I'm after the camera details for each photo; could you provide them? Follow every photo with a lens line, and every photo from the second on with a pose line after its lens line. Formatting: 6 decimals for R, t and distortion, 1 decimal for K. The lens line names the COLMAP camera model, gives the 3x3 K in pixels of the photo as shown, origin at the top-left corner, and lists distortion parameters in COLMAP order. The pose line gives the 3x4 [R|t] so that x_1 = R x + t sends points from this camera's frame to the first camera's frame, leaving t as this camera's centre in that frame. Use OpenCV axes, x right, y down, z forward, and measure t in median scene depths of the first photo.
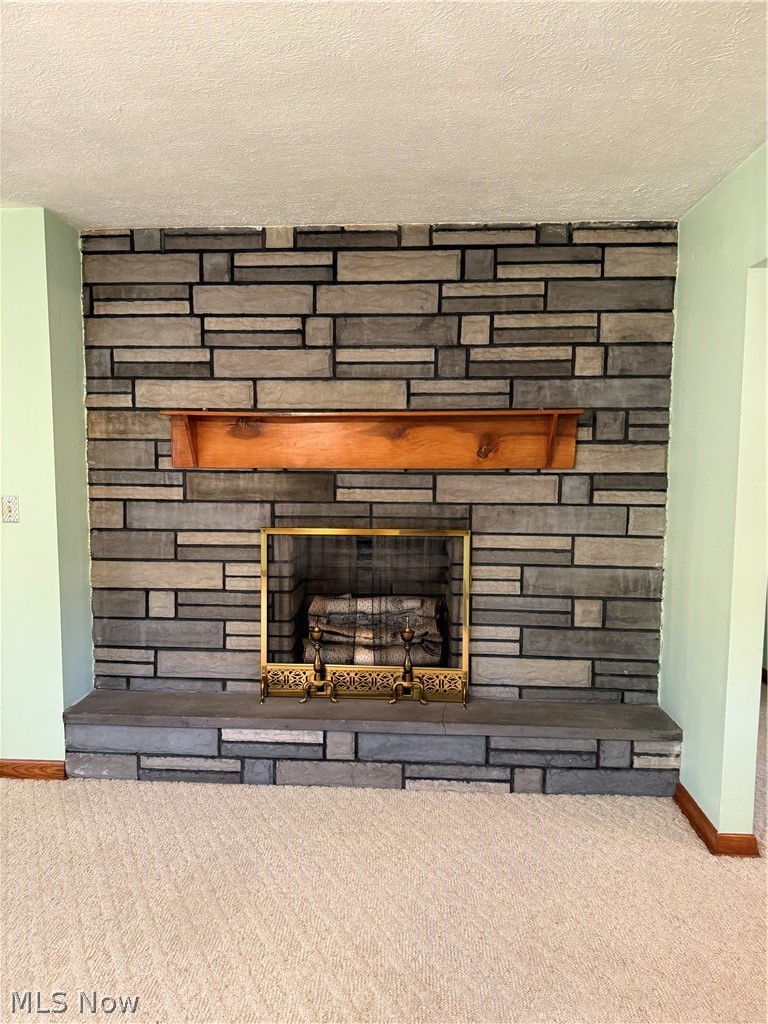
lens RADIAL K [[721.9, 0, 384.0], [0, 721.9, 512.0], [0, 0, 1]] dist [0.129463, -0.191291]
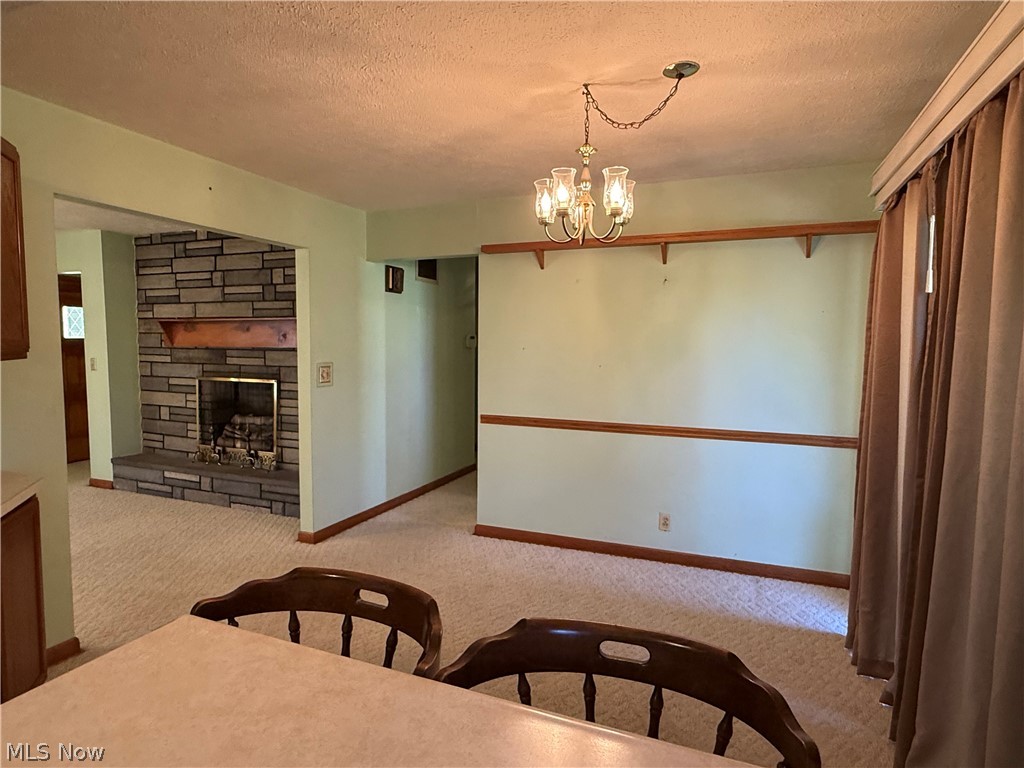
lens RADIAL K [[581.4, 0, 512.0], [0, 581.4, 384.0], [0, 0, 1]] dist [0.002344, 0.001640]
pose [[0.948691, 0.027532, -0.315004, 1.180620], [-0.032371, 0.999424, -0.010140, 0.030888], [0.314543, 0.019816, 0.949036, -0.255745]]
